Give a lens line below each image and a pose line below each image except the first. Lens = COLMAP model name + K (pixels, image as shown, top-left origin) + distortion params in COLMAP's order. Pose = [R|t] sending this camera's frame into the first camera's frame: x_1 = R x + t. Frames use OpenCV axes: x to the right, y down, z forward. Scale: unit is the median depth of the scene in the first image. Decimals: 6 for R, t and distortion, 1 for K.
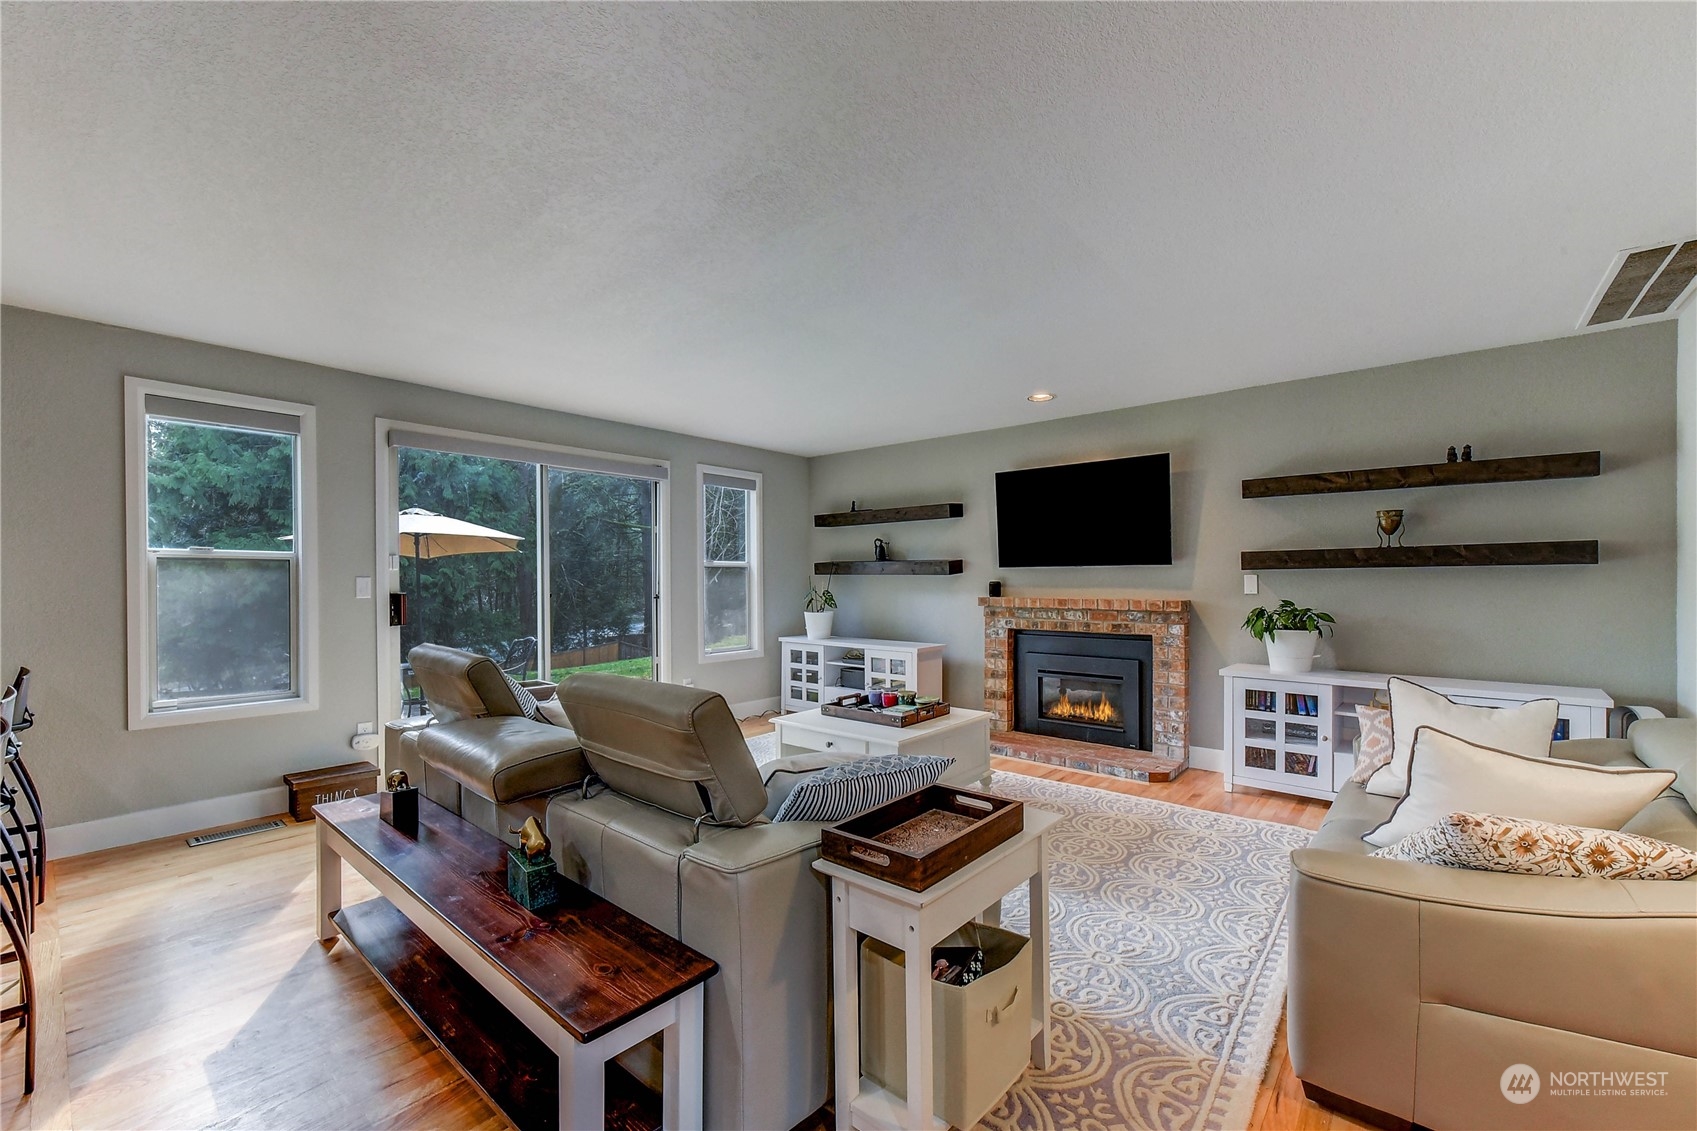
lens RADIAL K [[693.6, 0, 843.9], [0, 693.6, 581.3], [0, 0, 1]] dist [-0.001529, -0.000873]
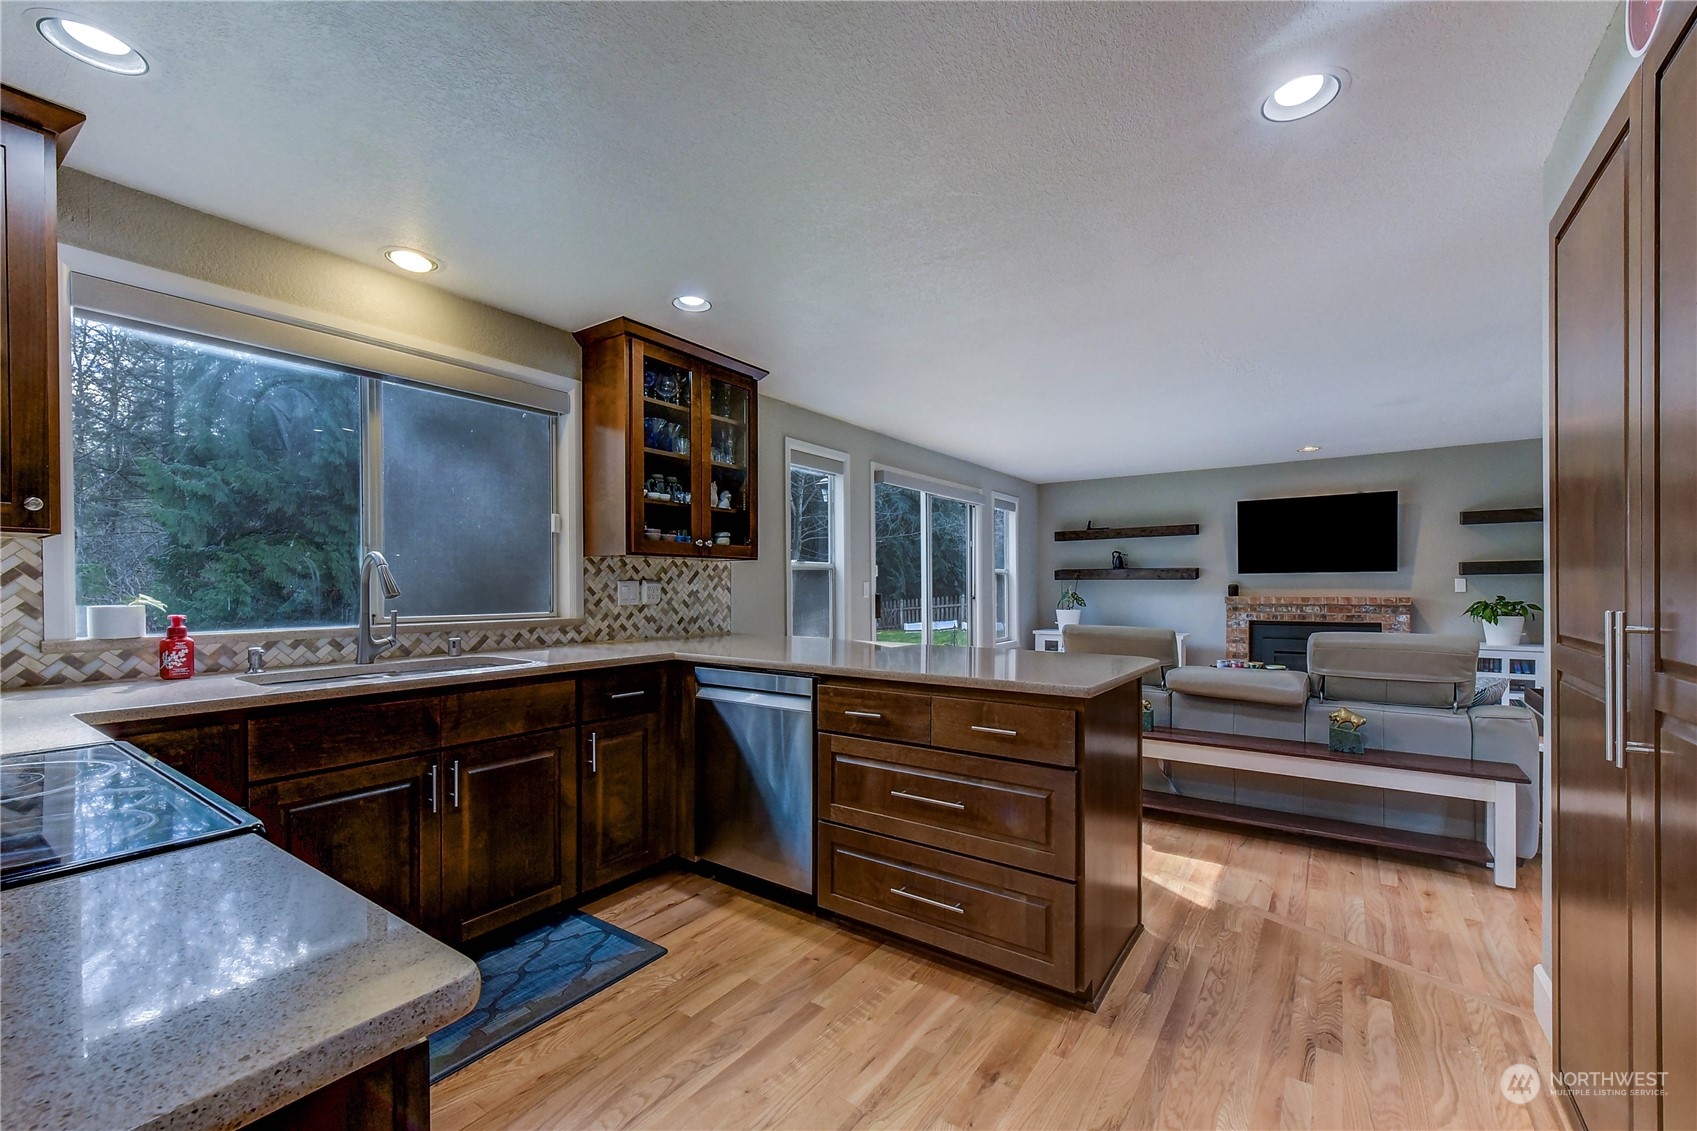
lens RADIAL K [[693.6, 0, 853.5], [0, 693.6, 574.5], [0, 0, 1]] dist [-0.001529, -0.000873]
pose [[0.995263, -0.002771, 0.097176, -0.632540], [0.004573, 0.999822, -0.018330, 0.002338], [-0.097108, 0.018688, 0.995098, -0.231634]]
